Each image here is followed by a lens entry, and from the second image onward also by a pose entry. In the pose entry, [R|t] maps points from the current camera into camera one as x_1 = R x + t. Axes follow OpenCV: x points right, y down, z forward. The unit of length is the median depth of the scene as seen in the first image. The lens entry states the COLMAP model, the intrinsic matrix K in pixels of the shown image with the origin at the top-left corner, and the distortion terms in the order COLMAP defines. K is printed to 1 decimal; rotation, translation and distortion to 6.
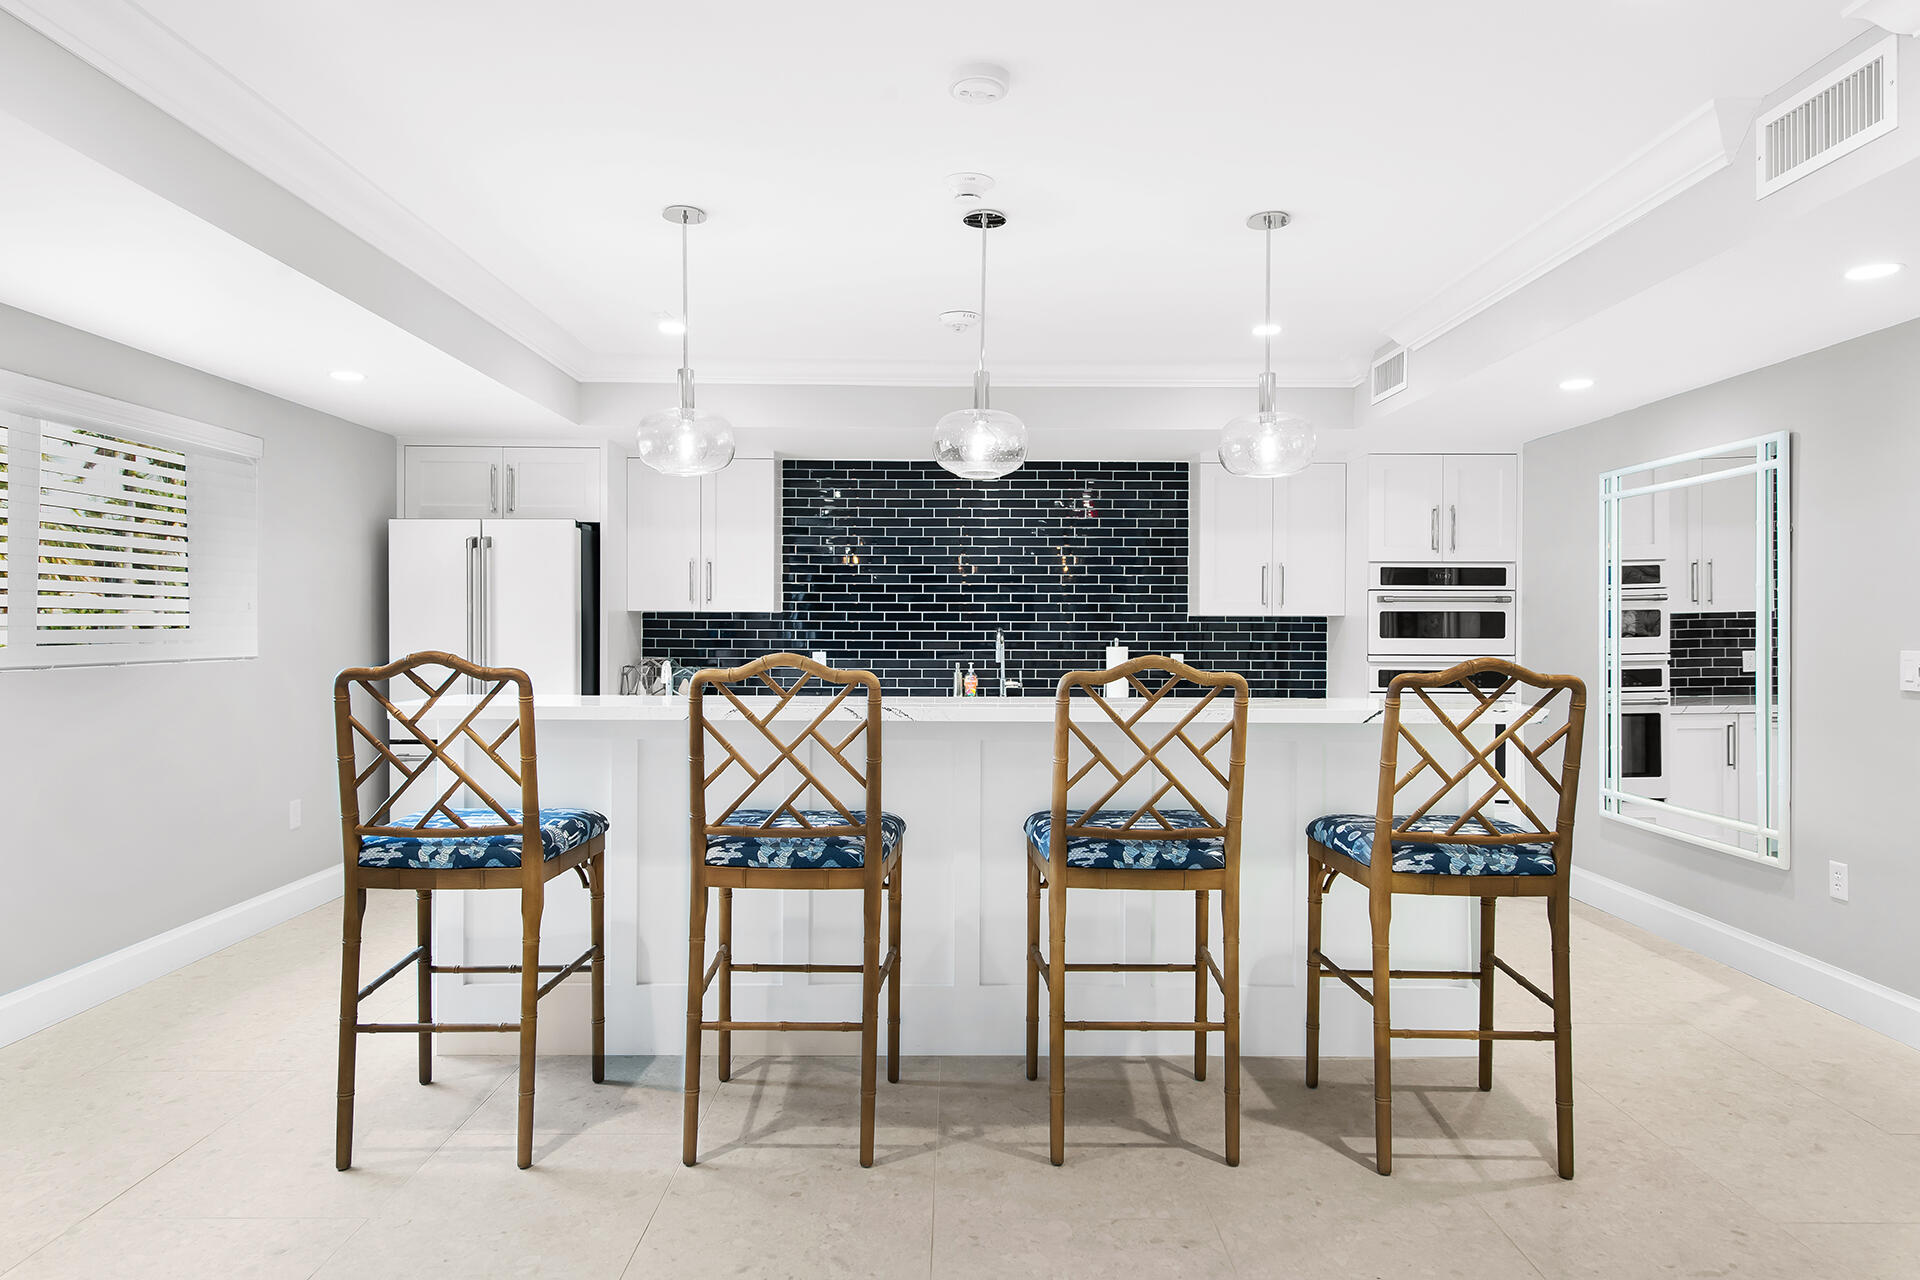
lens RADIAL K [[1139.6, 0, 960.0], [0, 1139.6, 640.0], [0, 0, 1]] dist [0.001162, 0.000100]
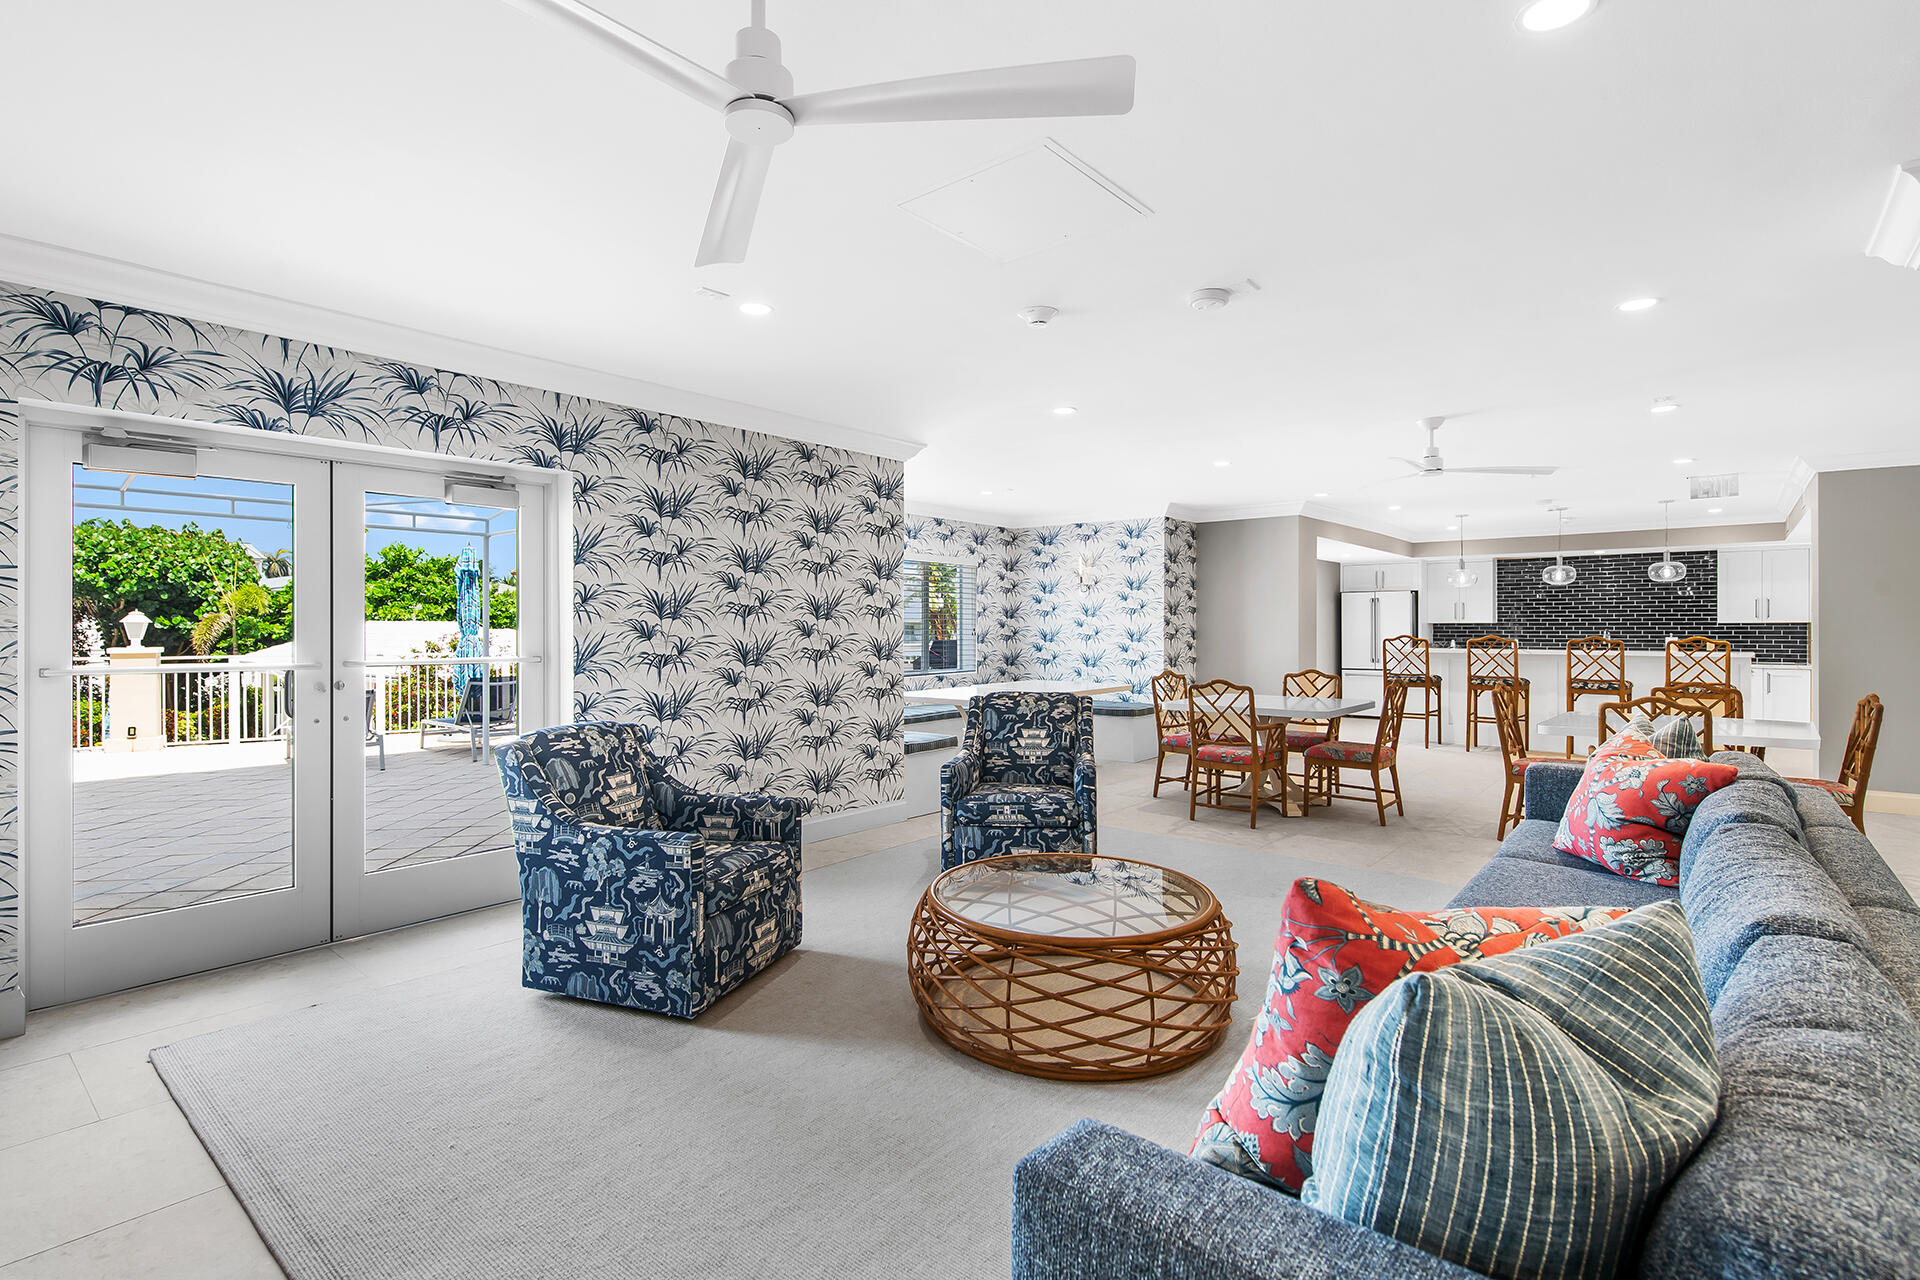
lens RADIAL K [[919.3, 0, 960.0], [0, 919.3, 640.0], [0, 0, 1]] dist [0.005122, -0.005067]
pose [[0.768015, 0.001361, -0.640430, 0.251647], [-0.000505, 0.999999, 0.001519, 0.010663], [0.640432, -0.000844, 0.768015, -1.404857]]
